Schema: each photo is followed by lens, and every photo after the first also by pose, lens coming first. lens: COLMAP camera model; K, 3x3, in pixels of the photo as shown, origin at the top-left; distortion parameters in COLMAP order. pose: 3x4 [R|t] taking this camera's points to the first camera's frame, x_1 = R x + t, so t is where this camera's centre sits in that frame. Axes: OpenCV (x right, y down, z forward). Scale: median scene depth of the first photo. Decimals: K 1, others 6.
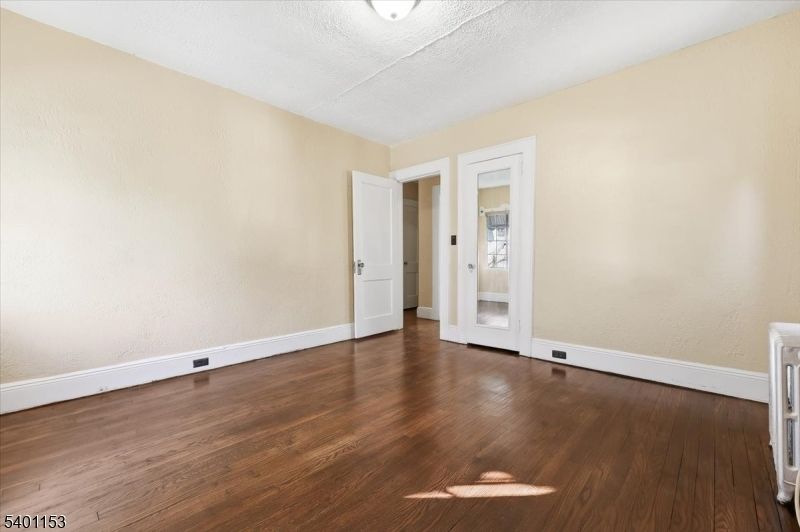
lens RADIAL K [[329.9, 0, 395.8], [0, 329.9, 287.4], [0, 0, 1]] dist [0.001884, 0.000106]
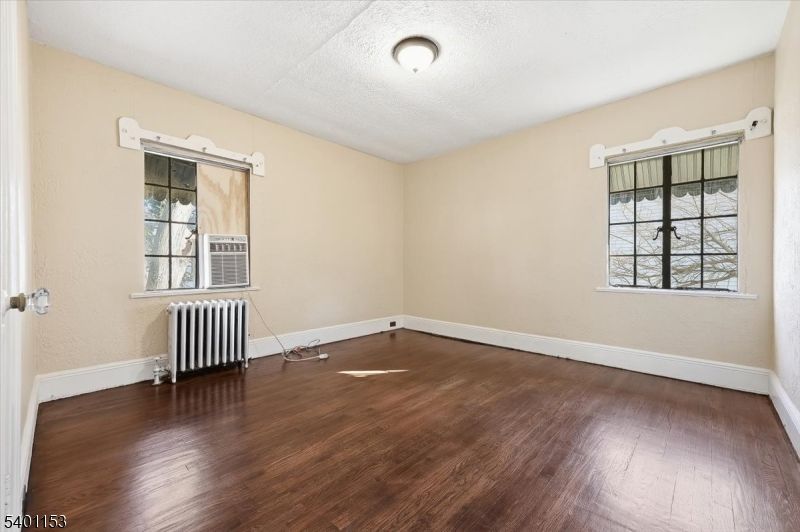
lens RADIAL K [[323.8, 0, 393.2], [0, 323.8, 265.9], [0, 0, 1]] dist [0.007575, 0.000156]
pose [[-0.999996, -0.002344, 0.001344, 0.061870], [-0.002216, 0.996096, 0.088250, -0.140267], [-0.001546, 0.088246, -0.996097, 1.646745]]
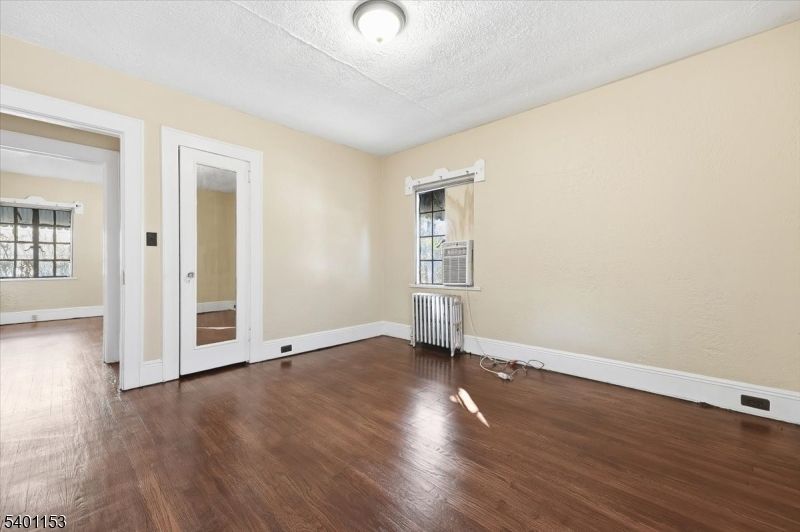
lens RADIAL K [[329.4, 0, 390.7], [0, 329.4, 265.7], [0, 0, 1]] dist [0.002502, 0.000161]
pose [[0.021461, 0.001538, 0.999768, -0.771410], [0.083283, 0.996520, -0.003320, -0.060684], [-0.996295, 0.083335, 0.021259, 0.708577]]
